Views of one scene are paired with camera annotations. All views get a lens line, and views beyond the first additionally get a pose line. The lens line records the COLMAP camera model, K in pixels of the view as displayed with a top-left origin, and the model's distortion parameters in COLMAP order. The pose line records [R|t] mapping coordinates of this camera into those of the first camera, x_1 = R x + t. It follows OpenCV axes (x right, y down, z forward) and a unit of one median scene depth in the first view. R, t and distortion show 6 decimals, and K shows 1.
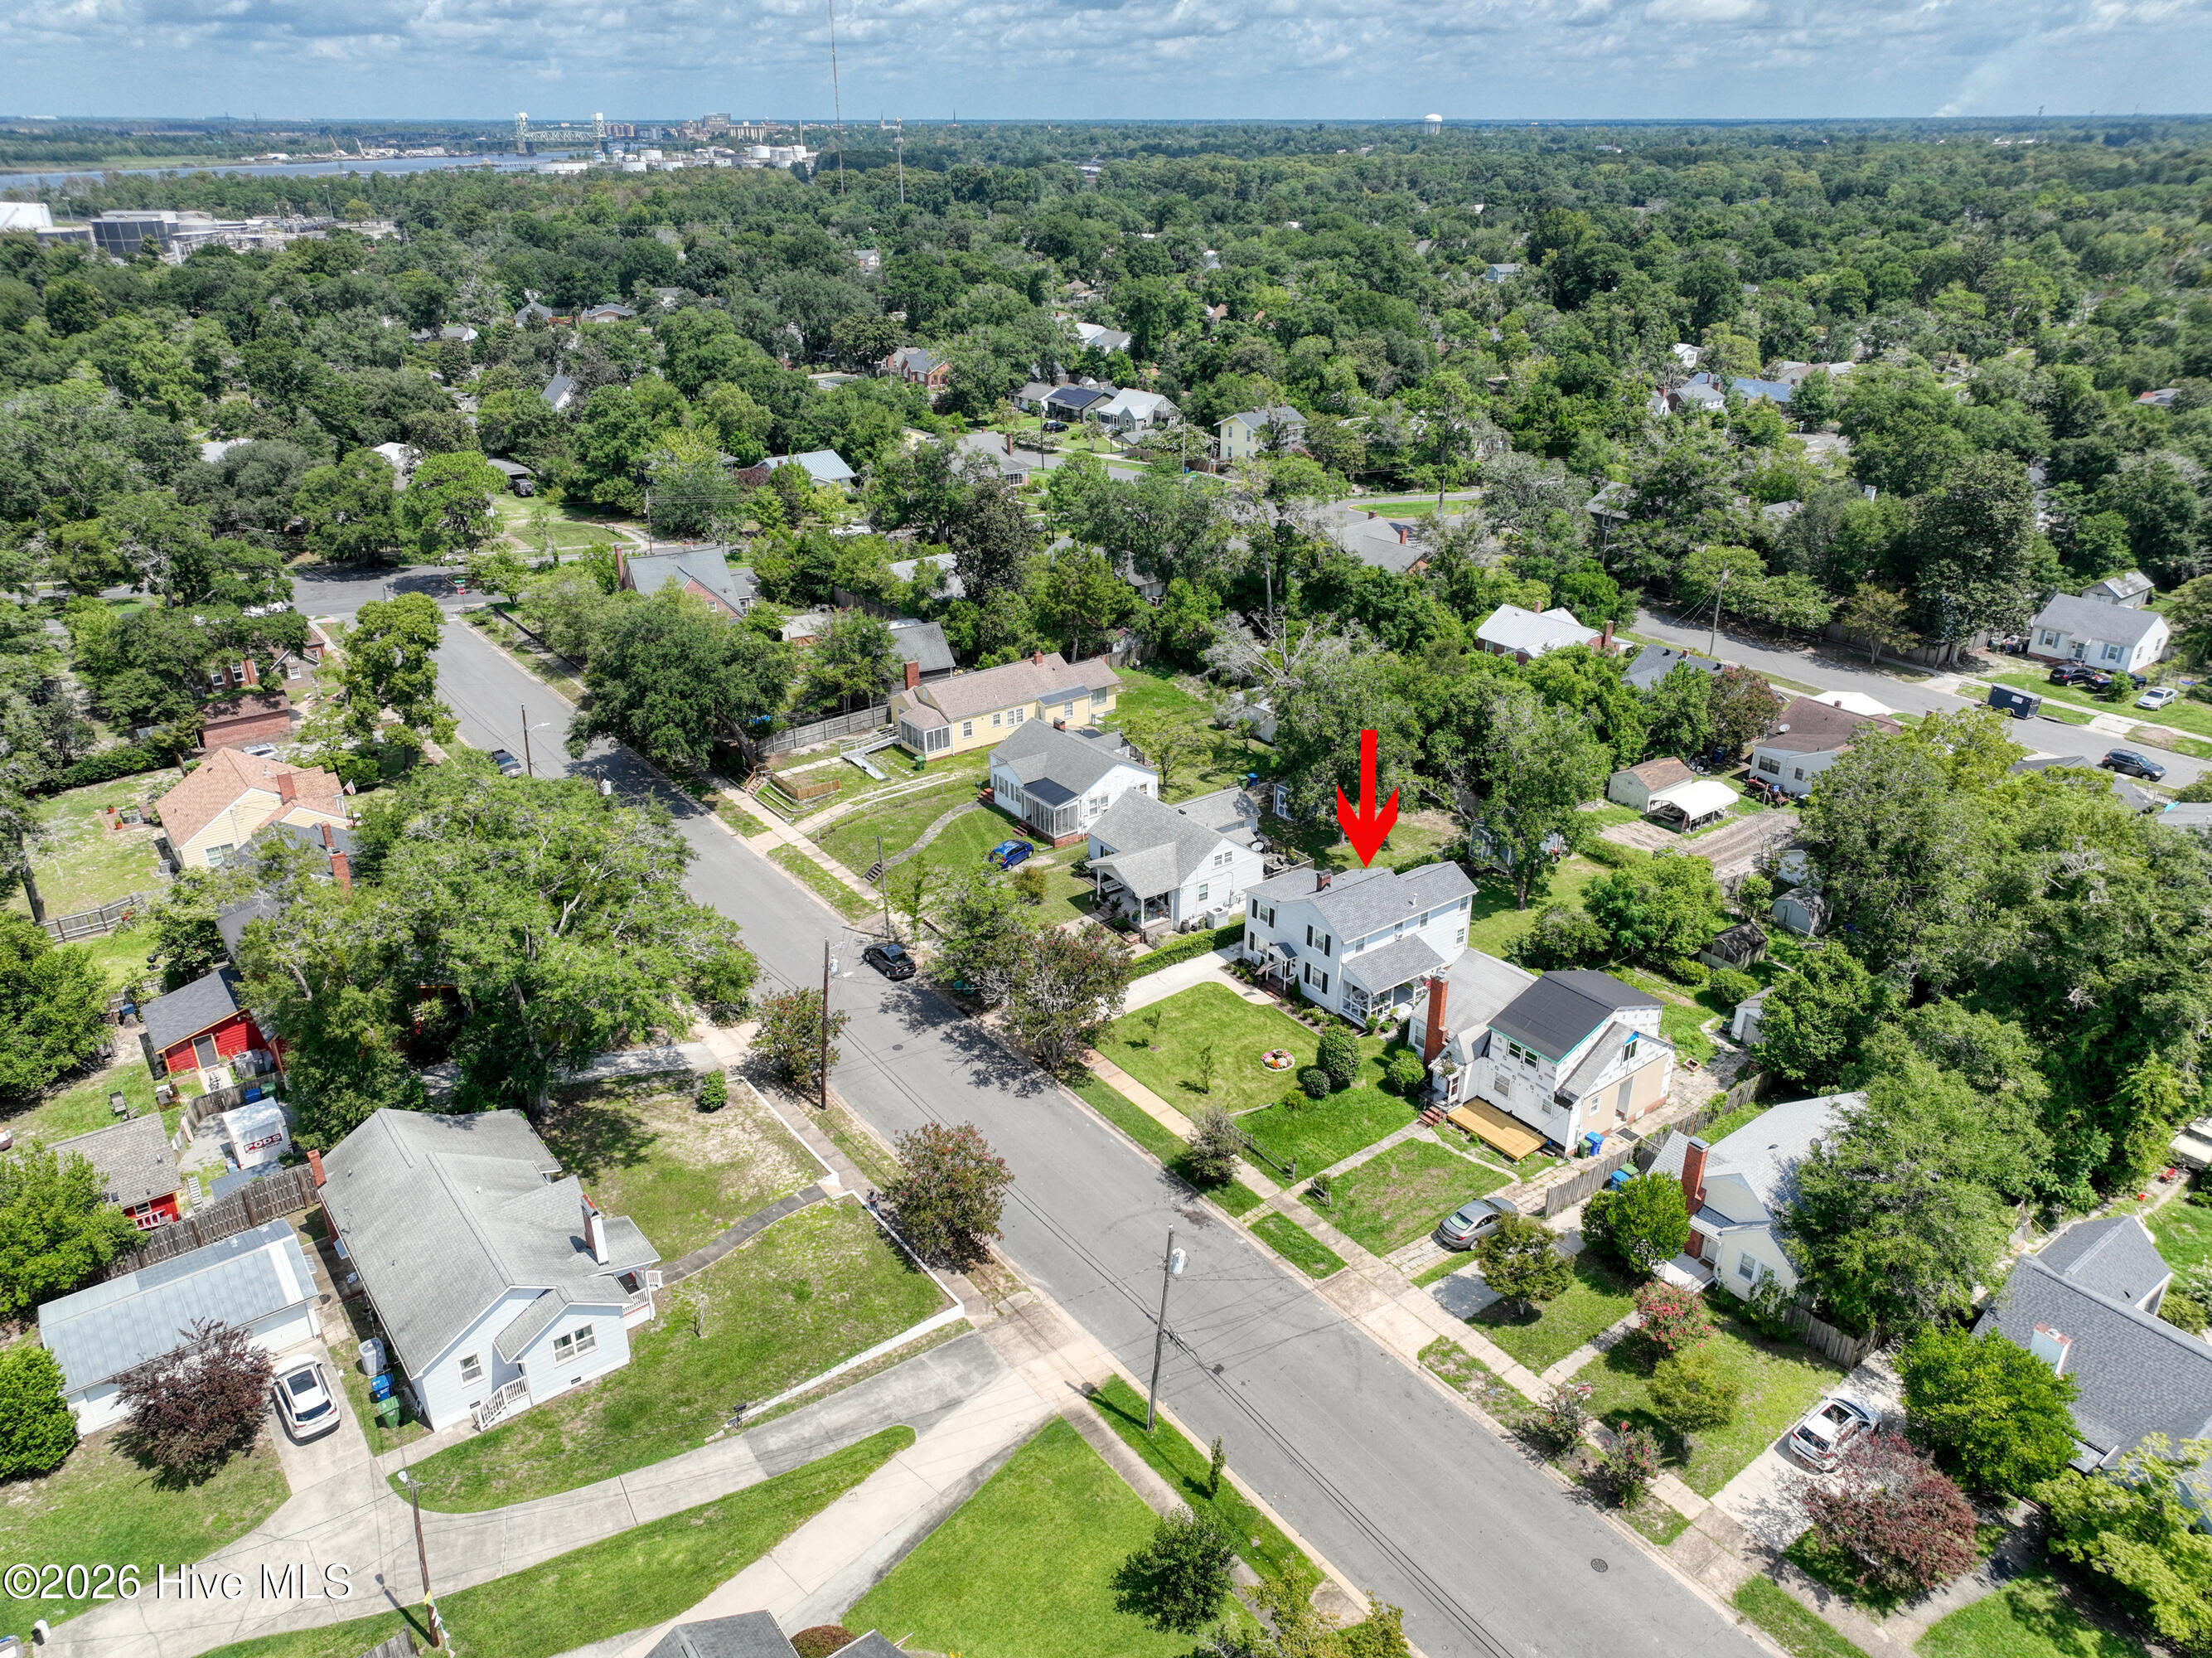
lens RADIAL K [[1554.2, 0, 1107.1], [0, 1554.2, 834.0], [0, 0, 1]] dist [-0.000085, 0.018393]
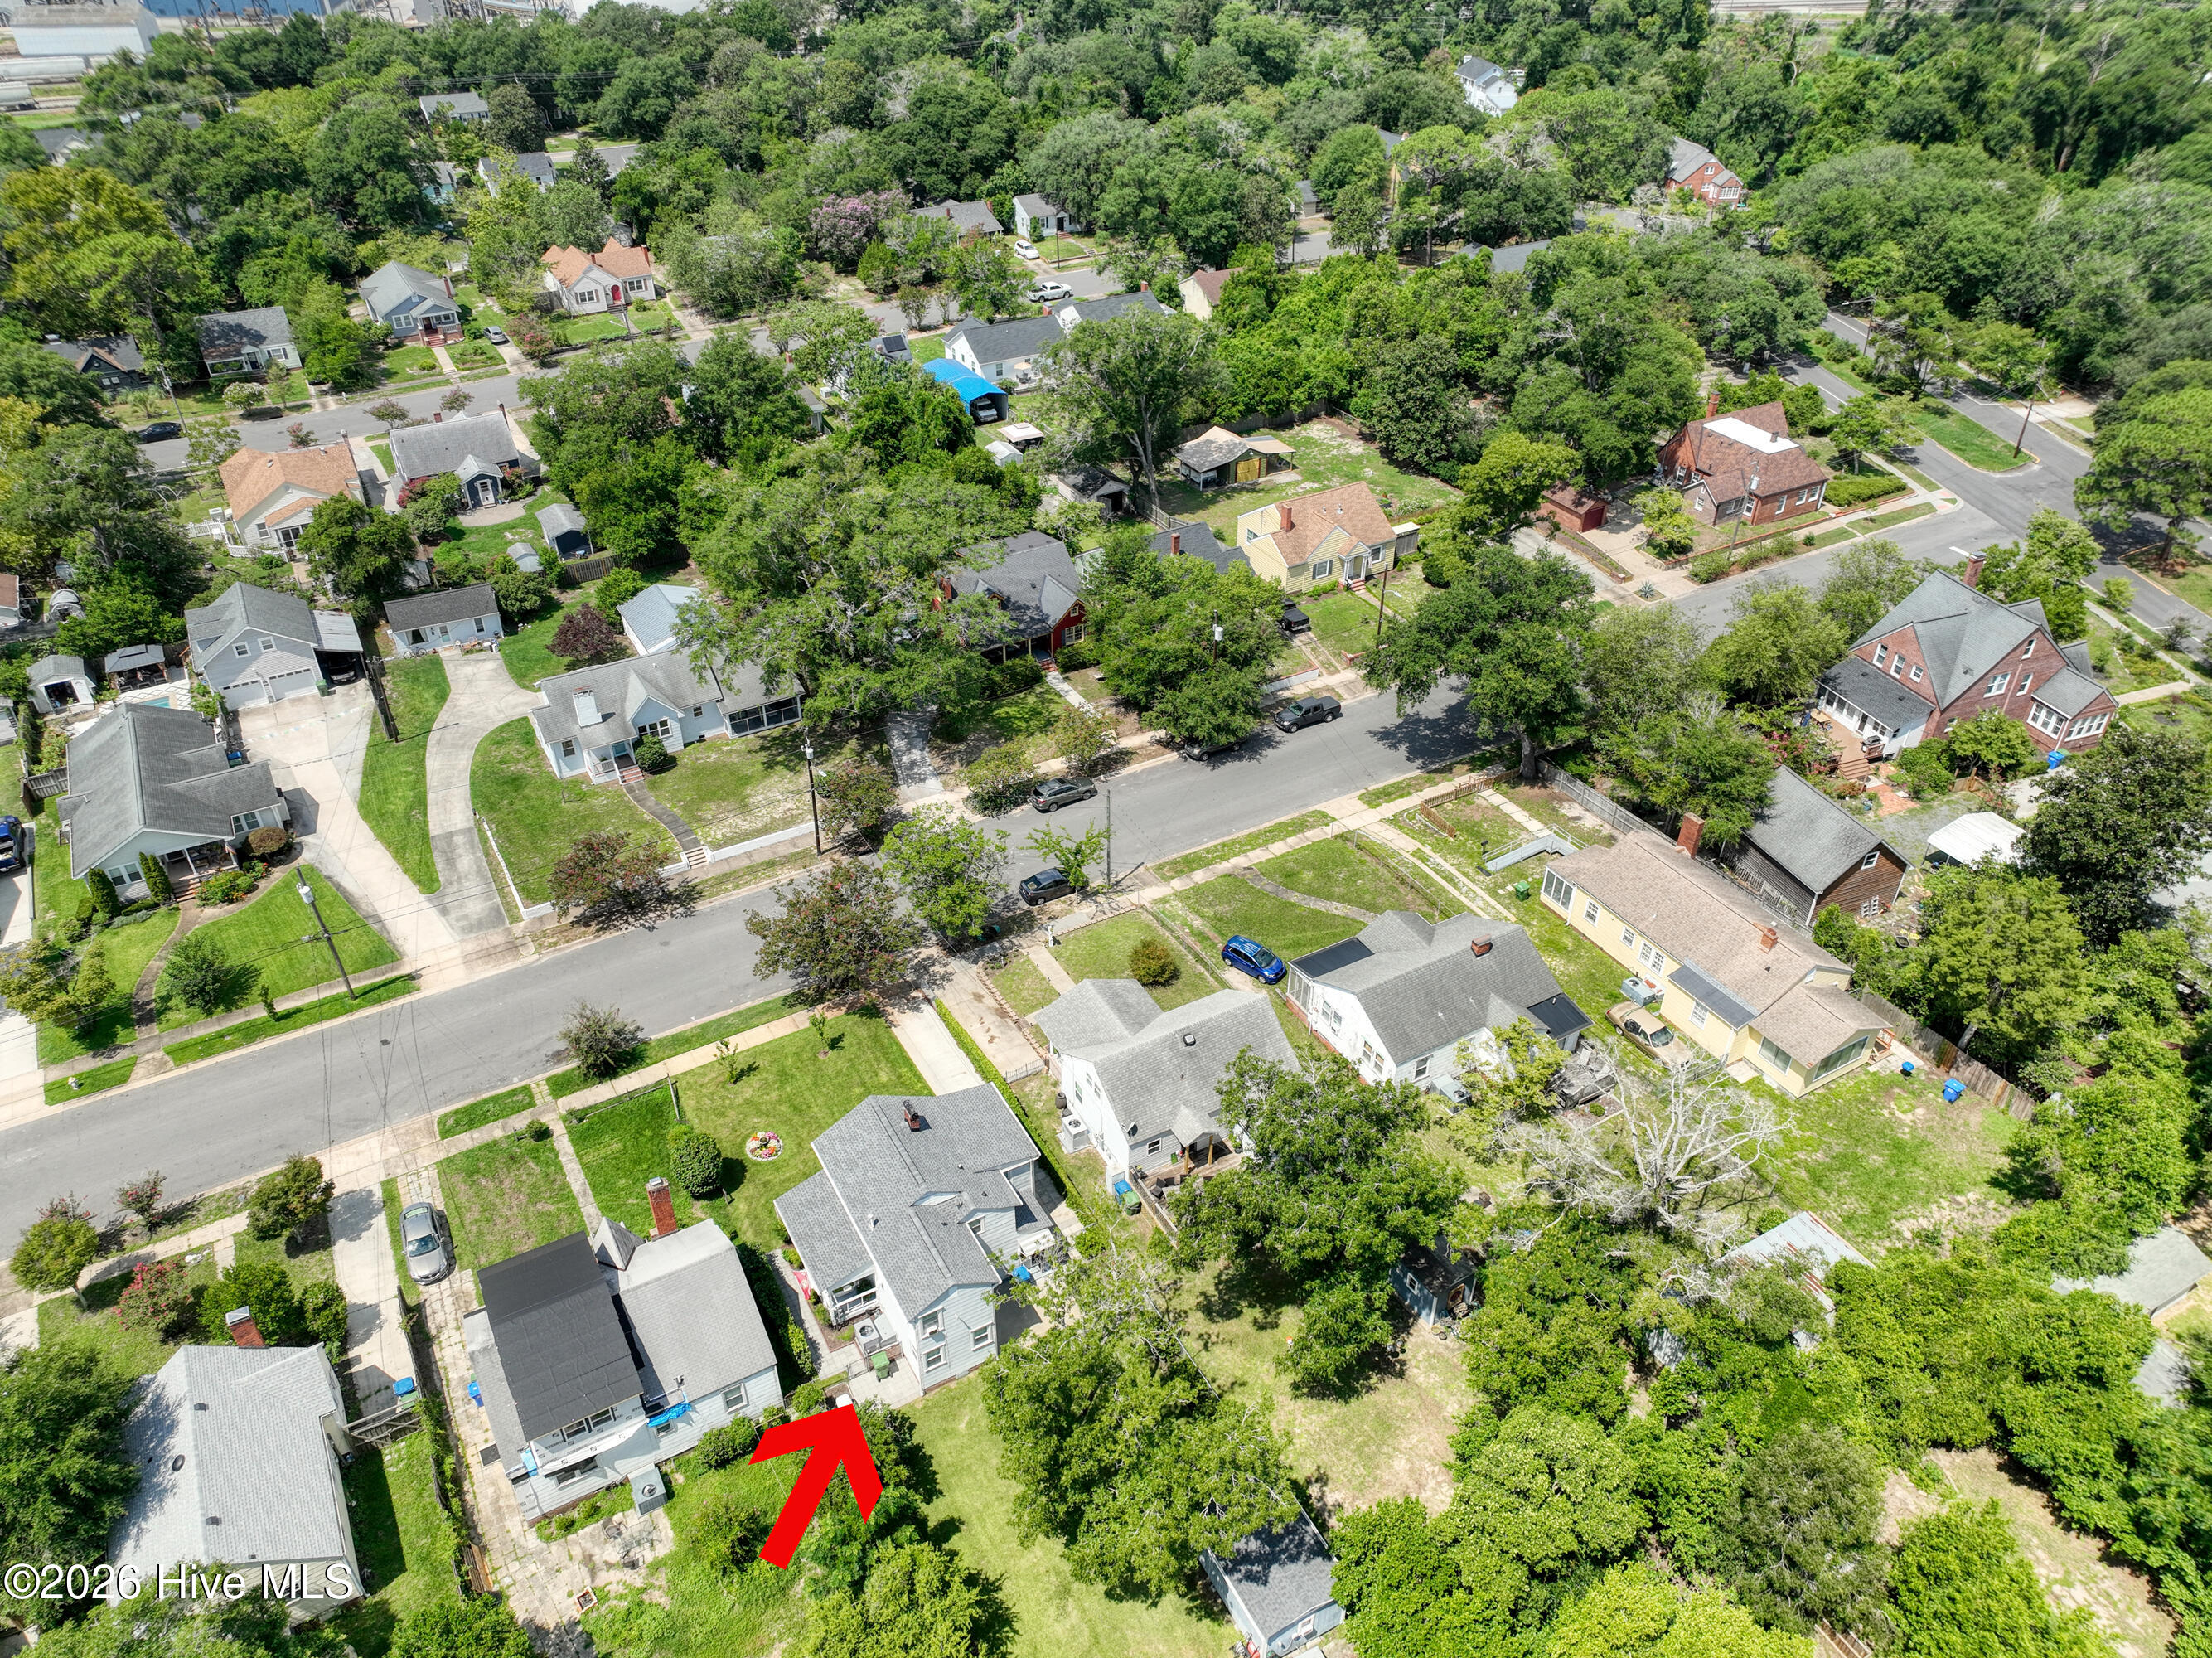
lens RADIAL K [[1560.4, 0, 1110.0], [0, 1560.4, 822.2], [0, 0, 1]] dist [-0.001404, 0.019354]
pose [[-0.134333, 0.574091, -0.807697, 0.510261], [-0.417707, 0.706326, 0.571511, -0.426537], [0.898597, 0.414153, 0.144919, 0.695808]]
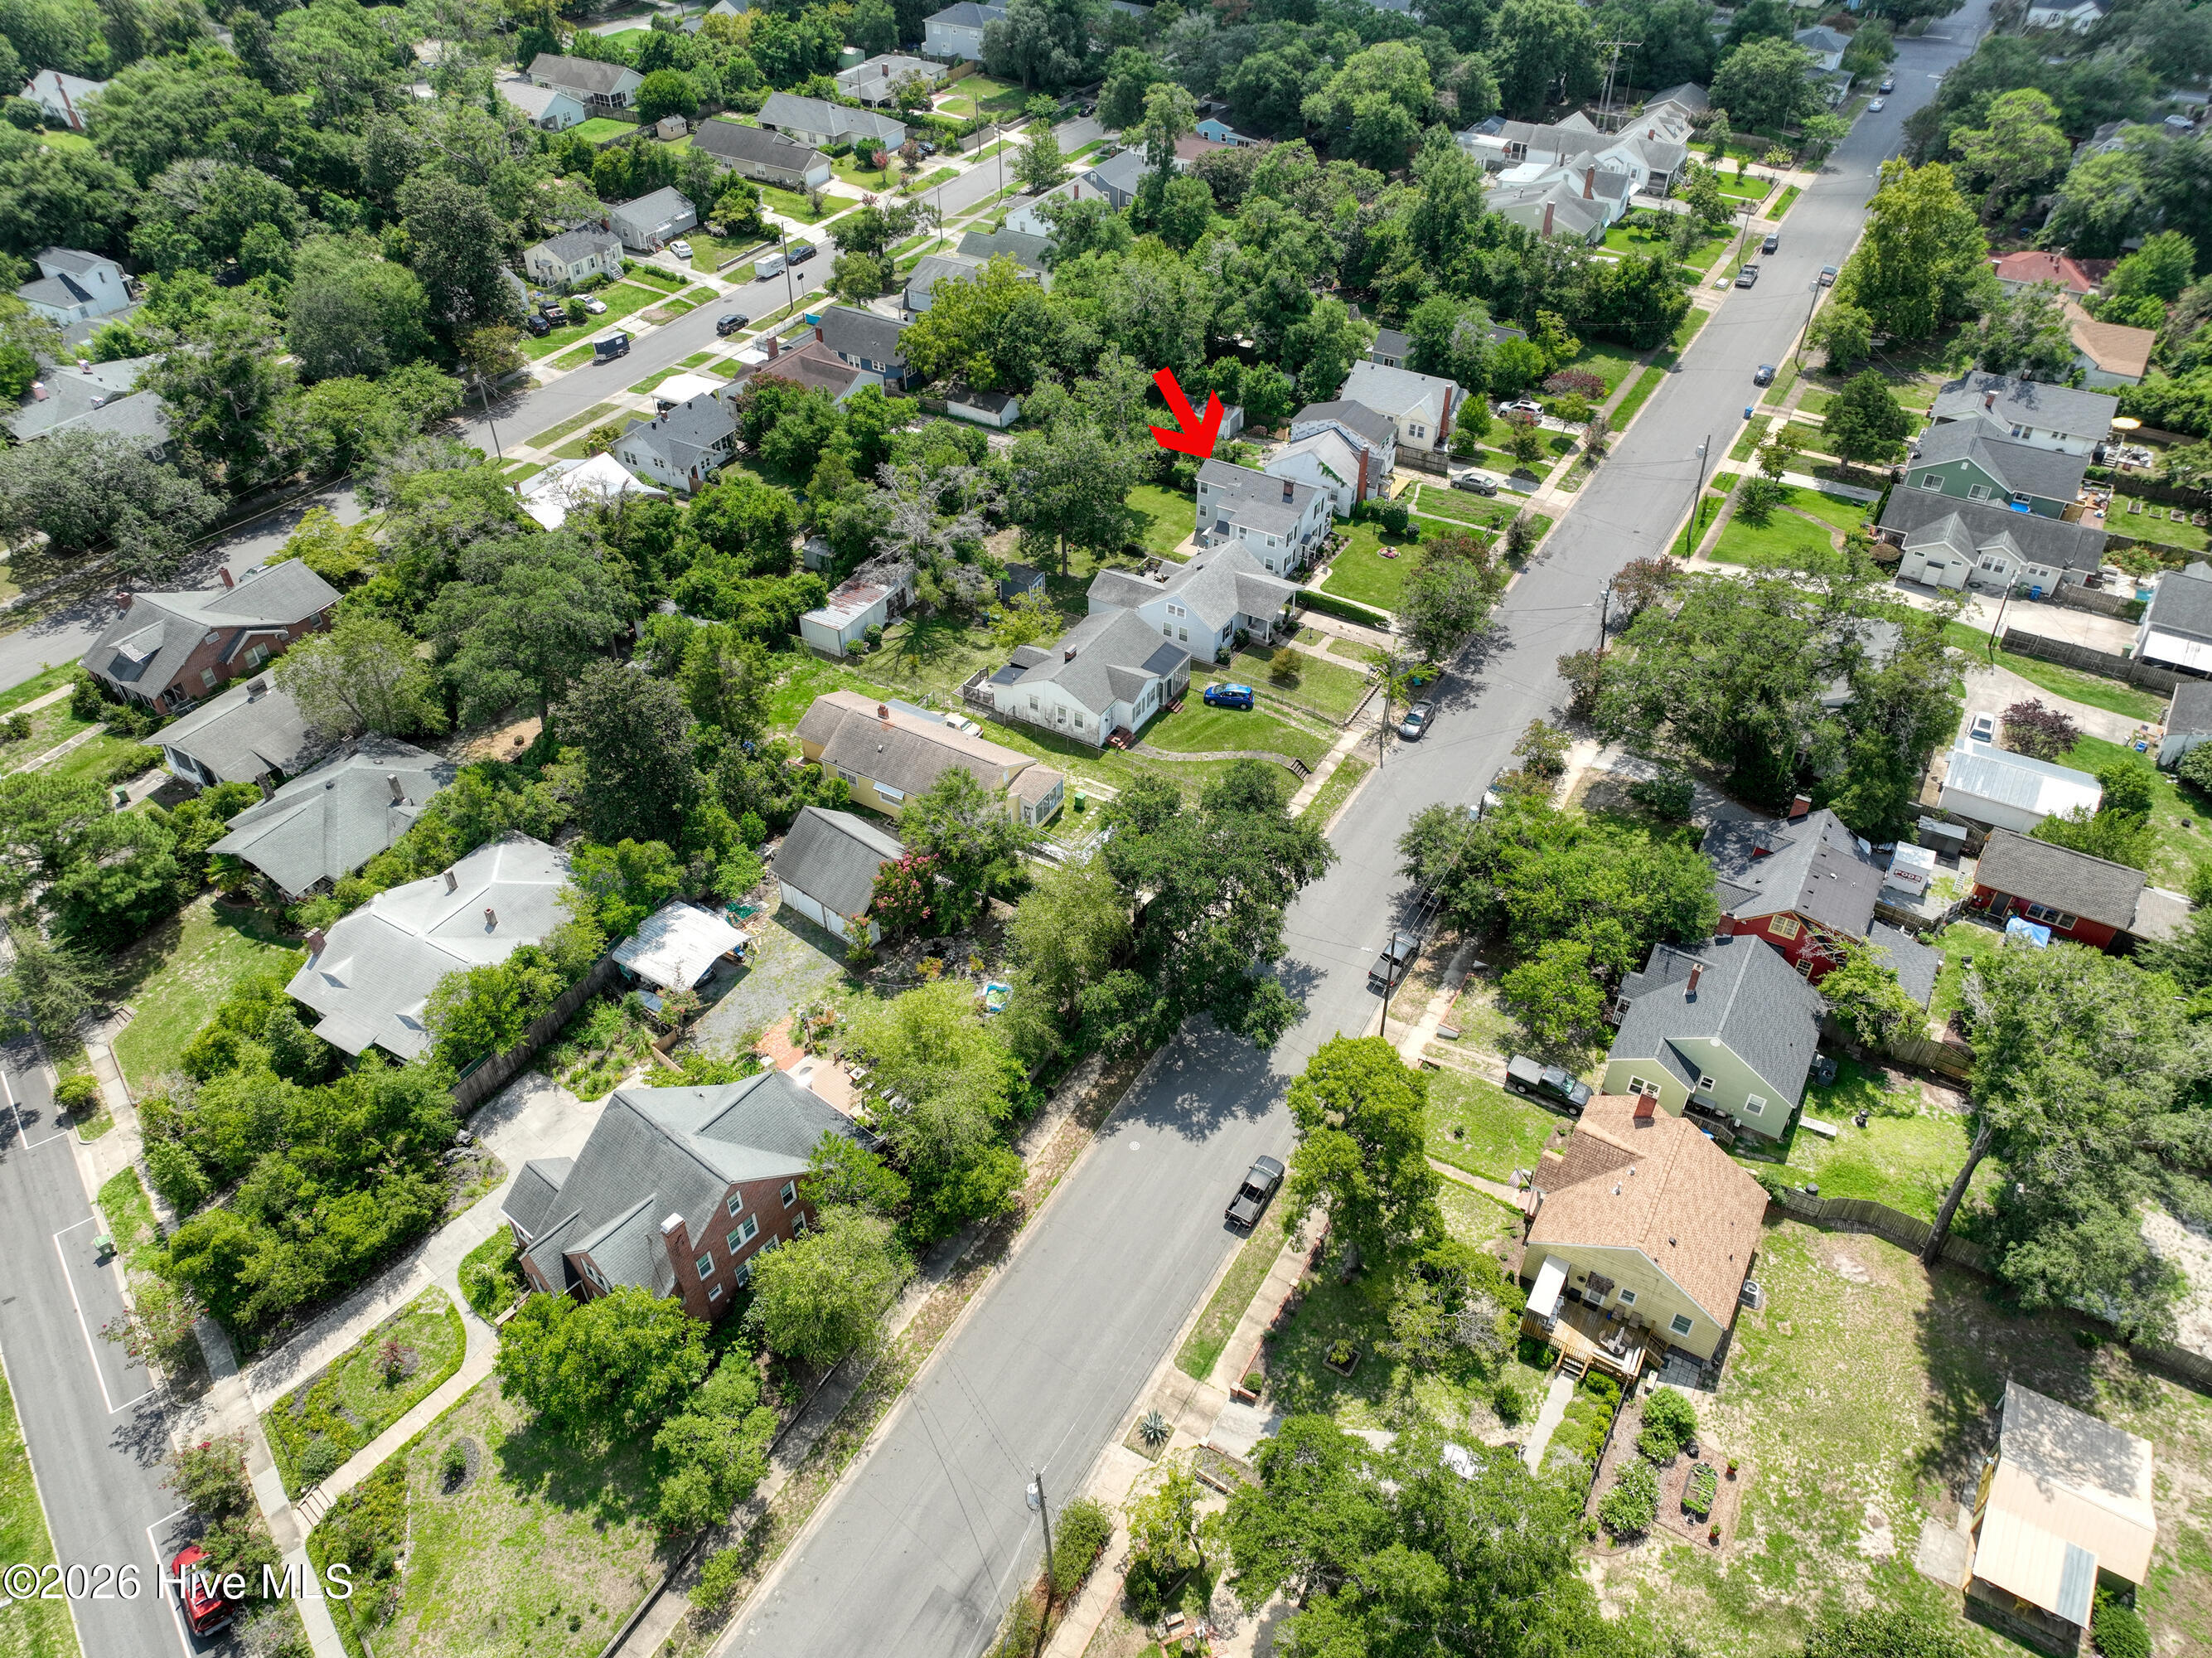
lens RADIAL K [[1554.2, 0, 1107.1], [0, 1554.2, 834.0], [0, 0, 1]] dist [-0.000085, 0.018393]
pose [[-0.379528, -0.598883, 0.705193, -0.772154], [0.387941, 0.588962, 0.708961, -0.664057], [-0.839917, 0.542644, 0.008804, 0.993441]]
